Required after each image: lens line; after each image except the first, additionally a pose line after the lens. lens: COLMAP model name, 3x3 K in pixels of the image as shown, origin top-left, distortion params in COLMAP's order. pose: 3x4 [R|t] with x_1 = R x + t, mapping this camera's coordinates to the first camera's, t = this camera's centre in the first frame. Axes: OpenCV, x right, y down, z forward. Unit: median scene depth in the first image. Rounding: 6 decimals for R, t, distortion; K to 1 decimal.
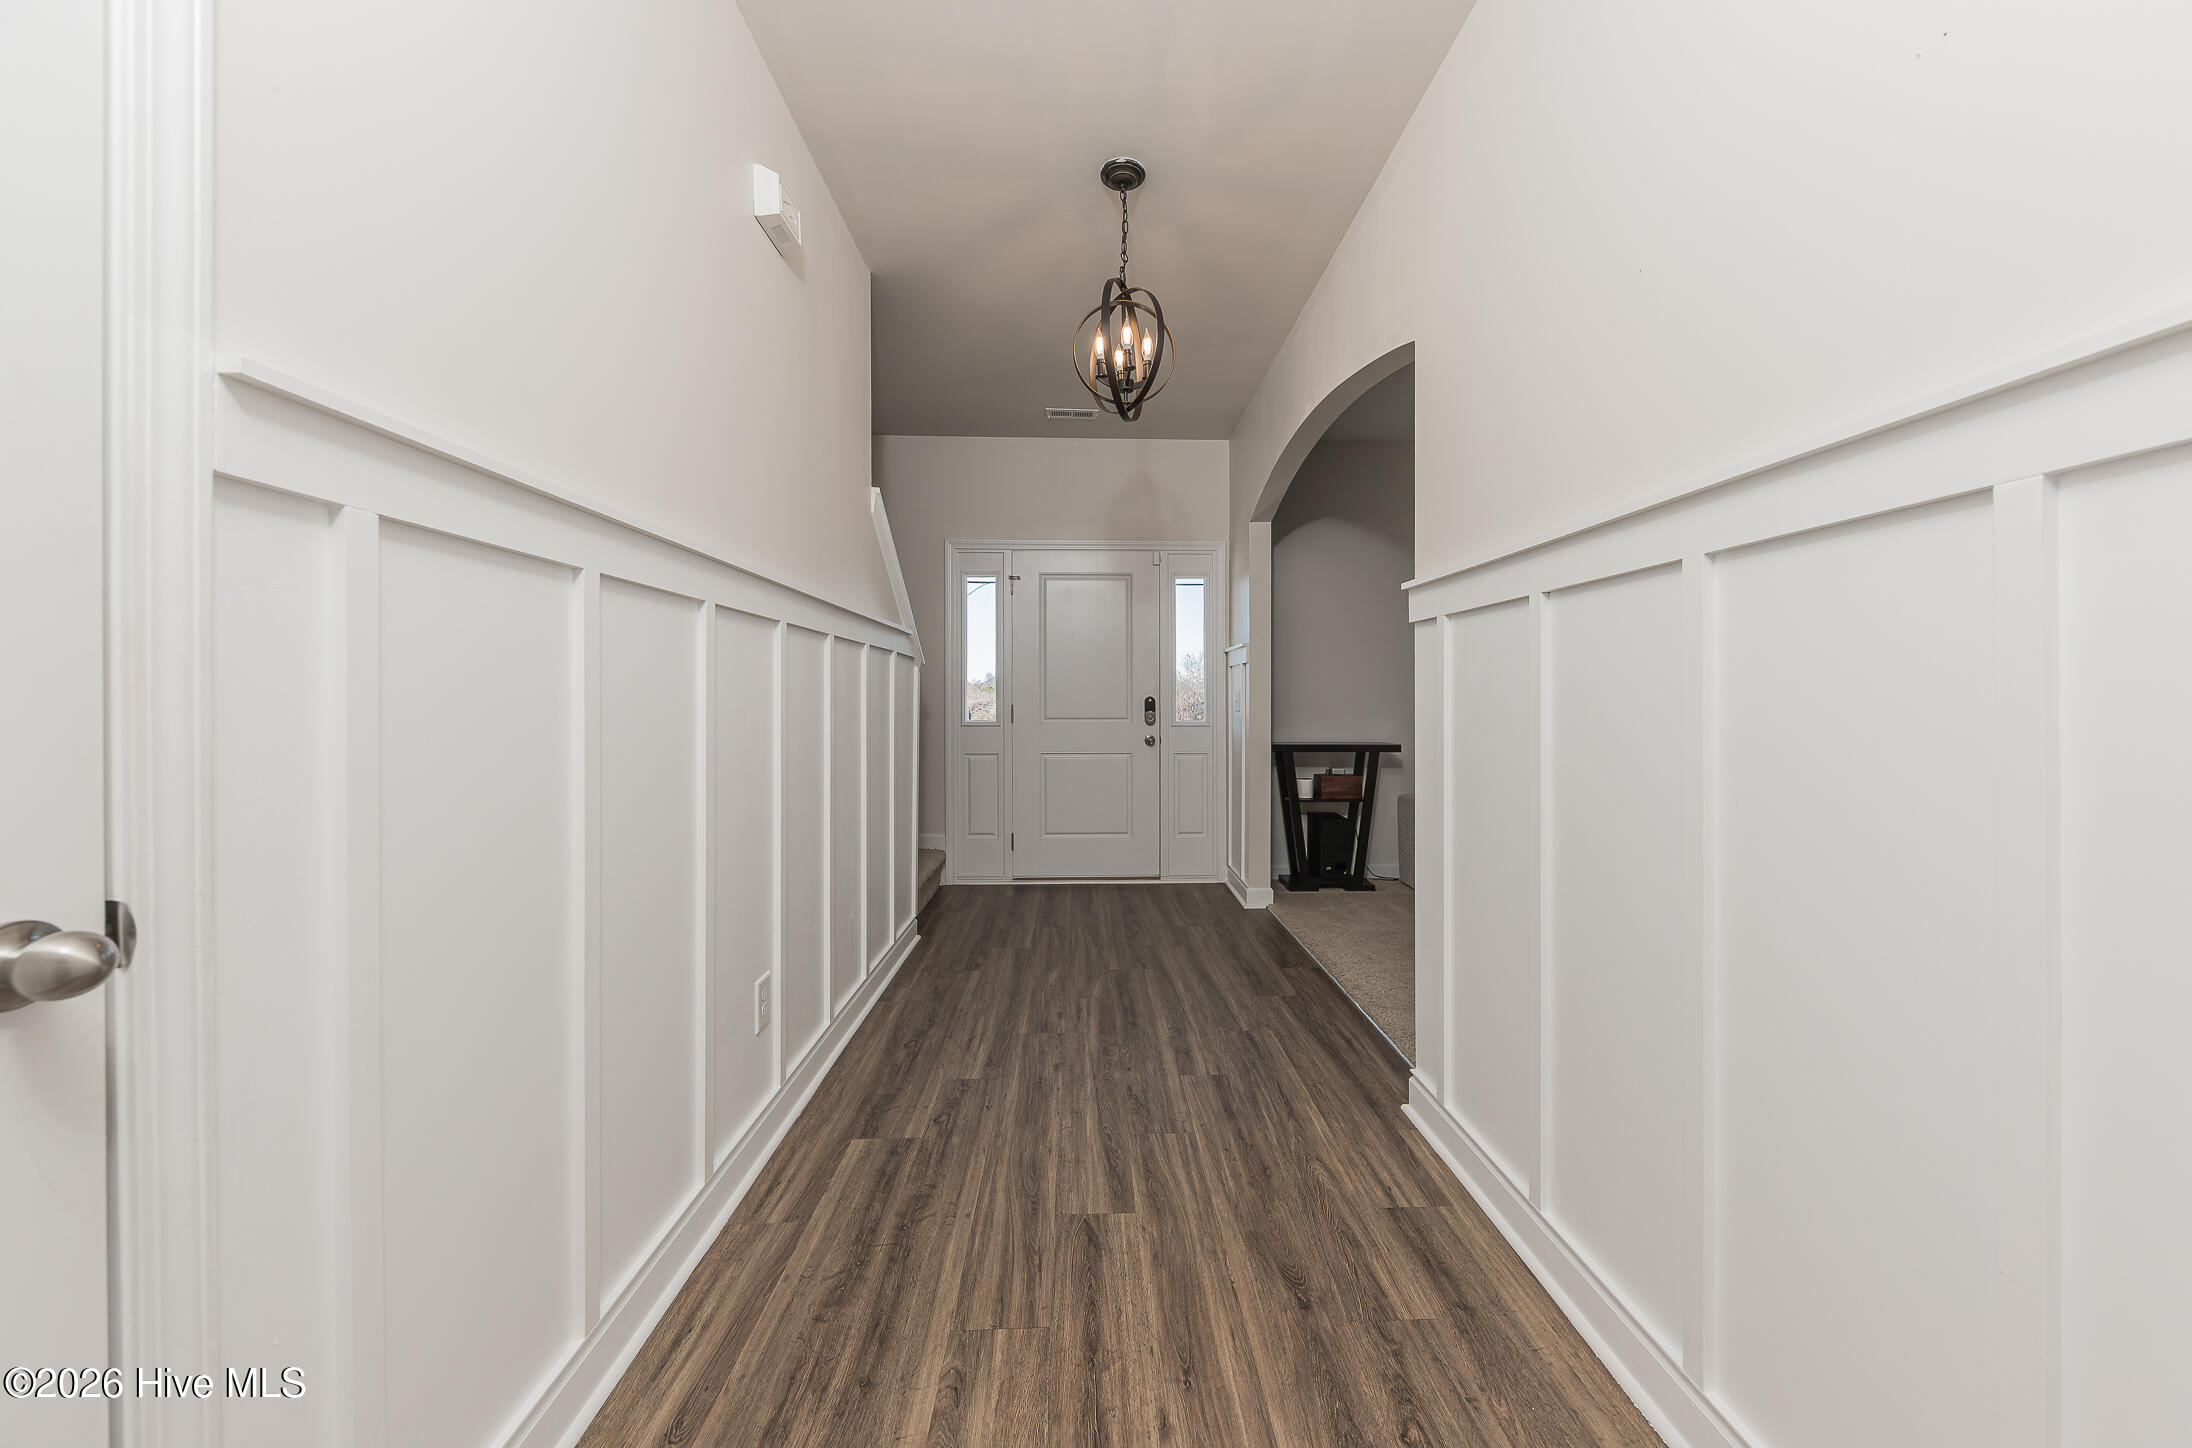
lens RADIAL K [[792.1, 0, 1097.5], [0, 792.1, 701.2], [0, 0, 1]] dist [0.064887, 0.000002]
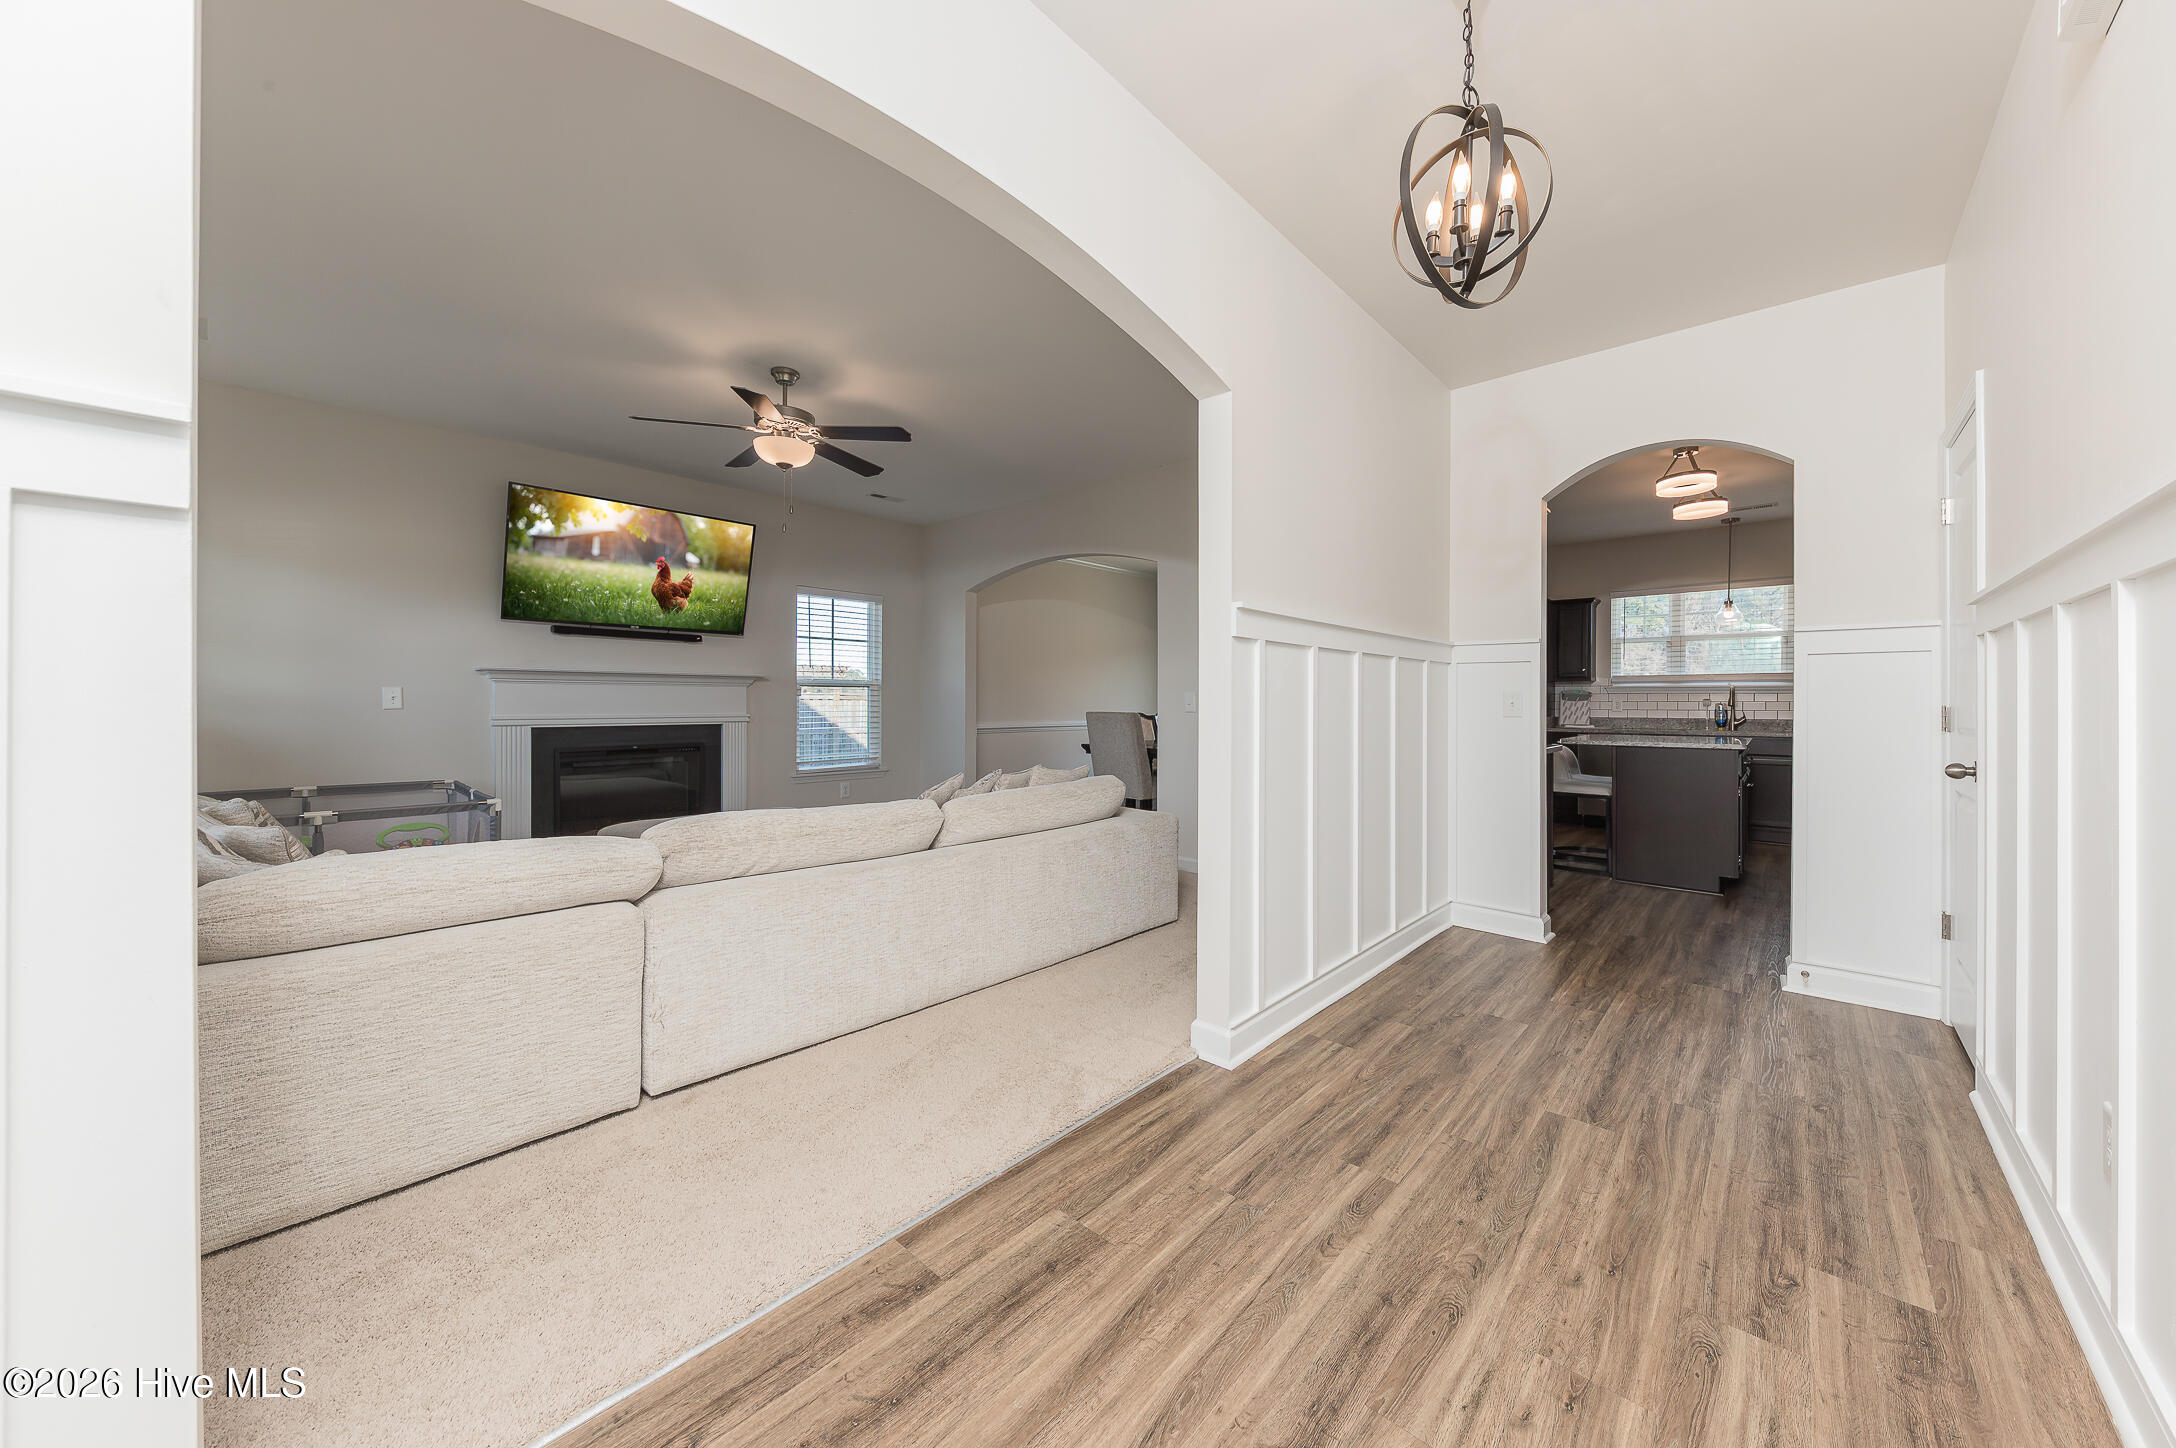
lens RADIAL K [[763.8, 0, 1096.2], [0, 763.8, 705.0], [0, 0, 1]] dist [0.013688, -0.005287]
pose [[-0.727321, -0.004058, 0.686286, -0.207284], [-0.002513, 0.999992, 0.003249, -0.003930], [-0.686293, 0.000638, -0.727325, 1.851533]]
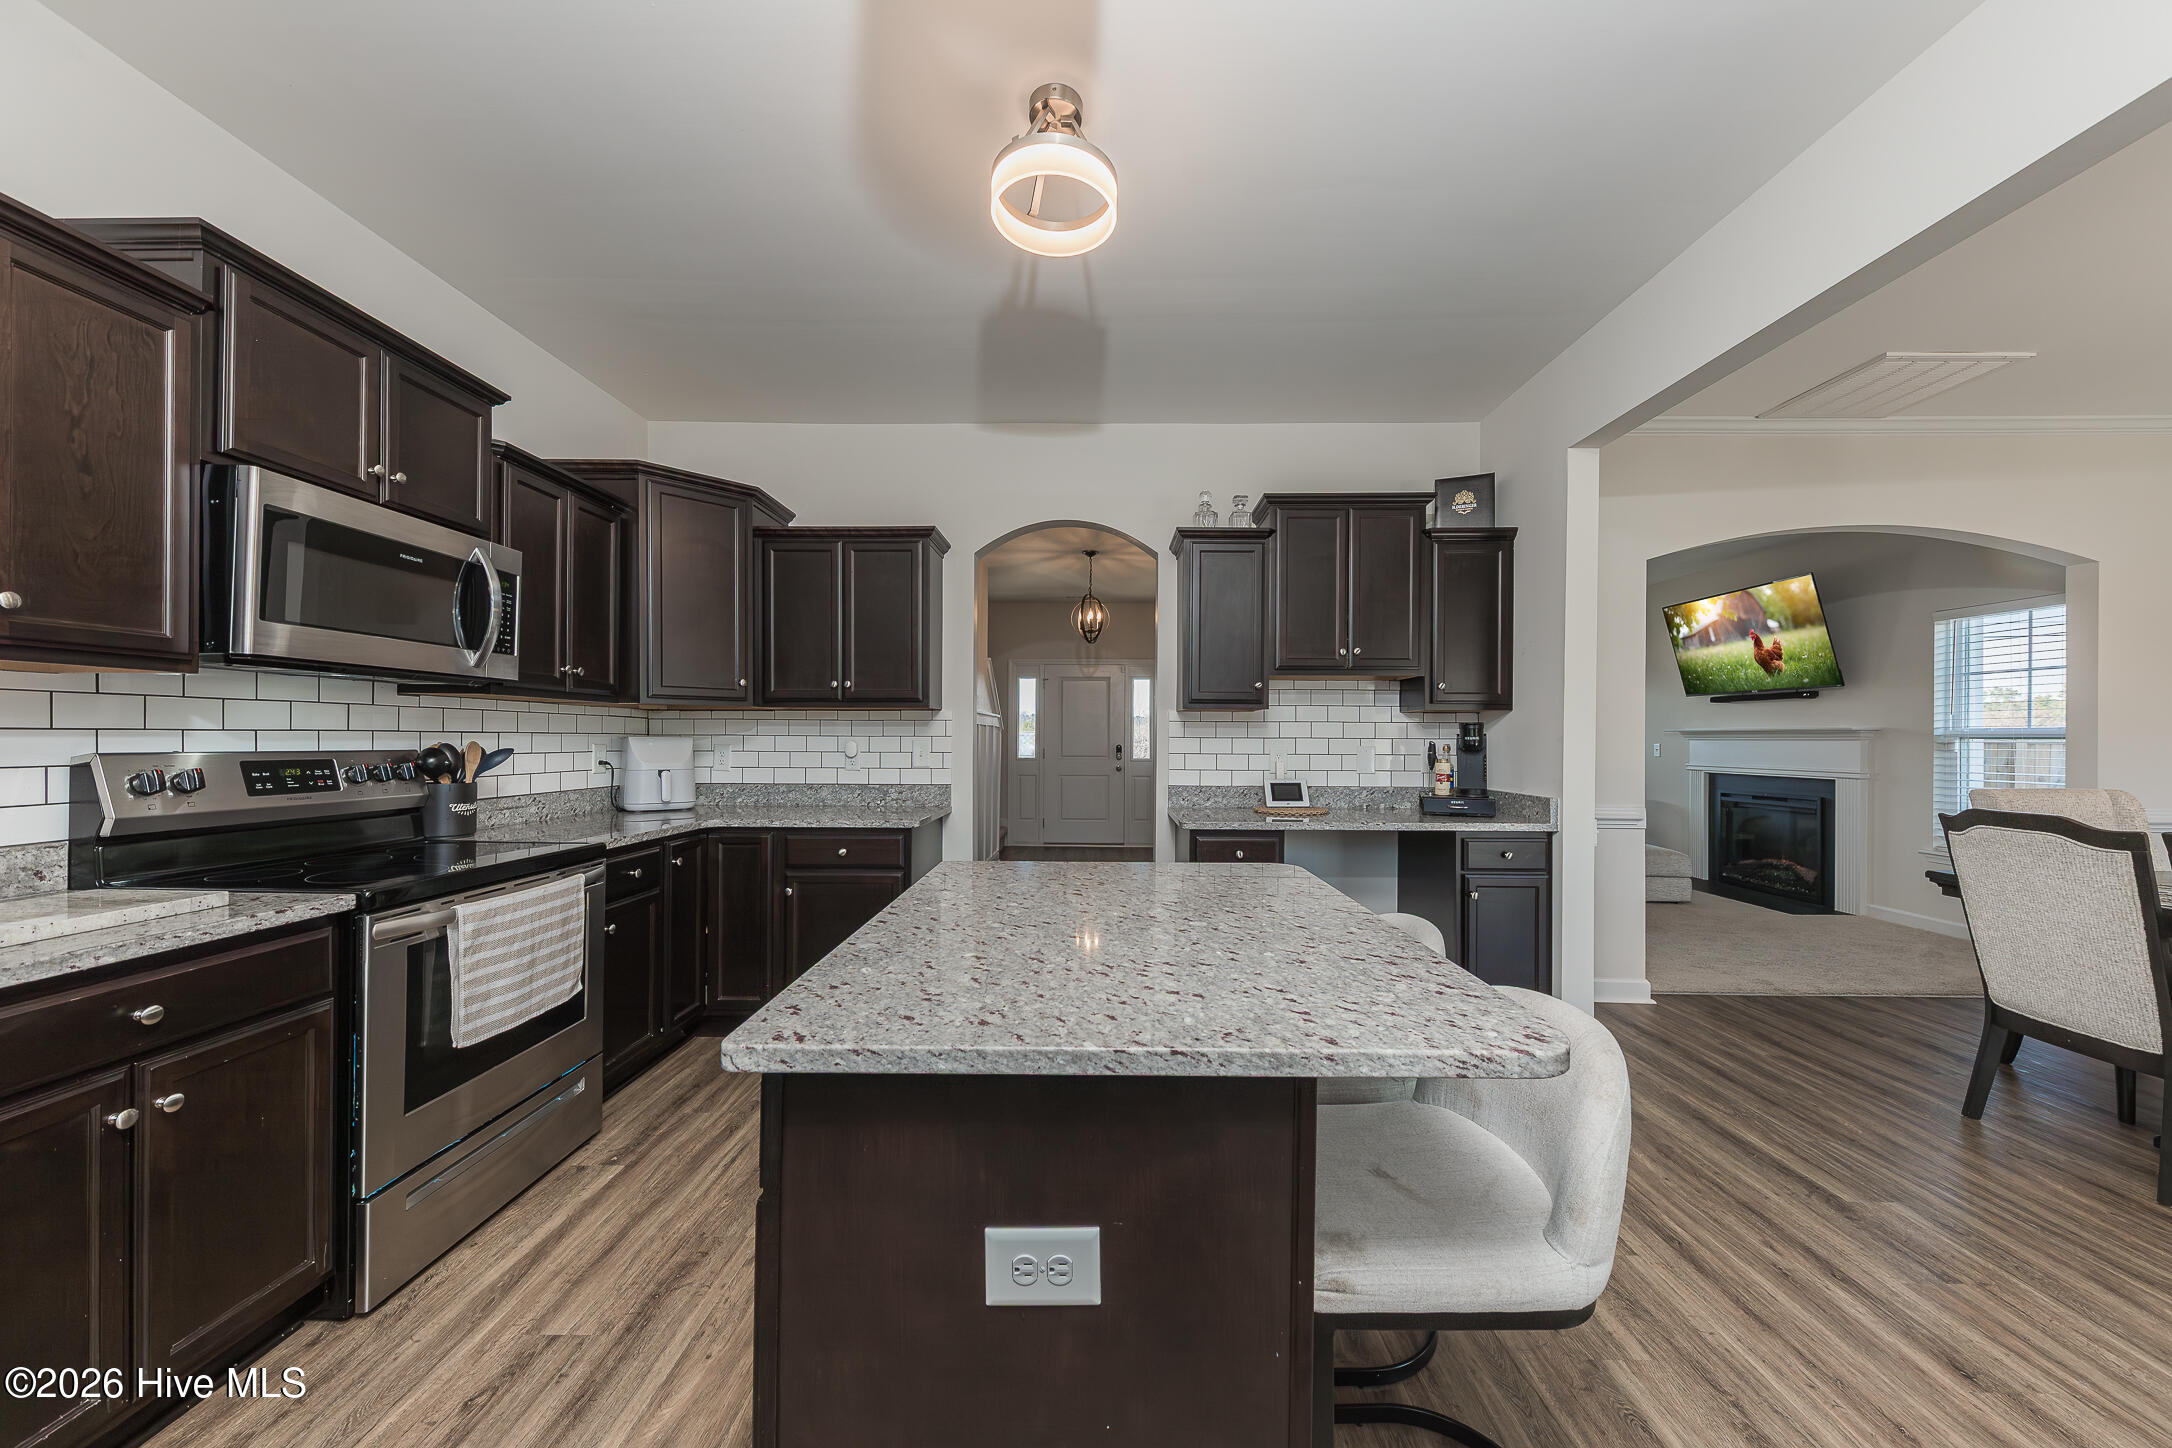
lens RADIAL K [[754.3, 0, 1091.2], [0, 754.3, 723.5], [0, 0, 1]] dist [0.010464, -0.005025]
pose [[0.999187, 0.008610, -0.039392, 0.150657], [-0.009300, 0.999806, -0.017366, -0.046226], [0.039235, 0.017718, 0.999073, -1.637008]]
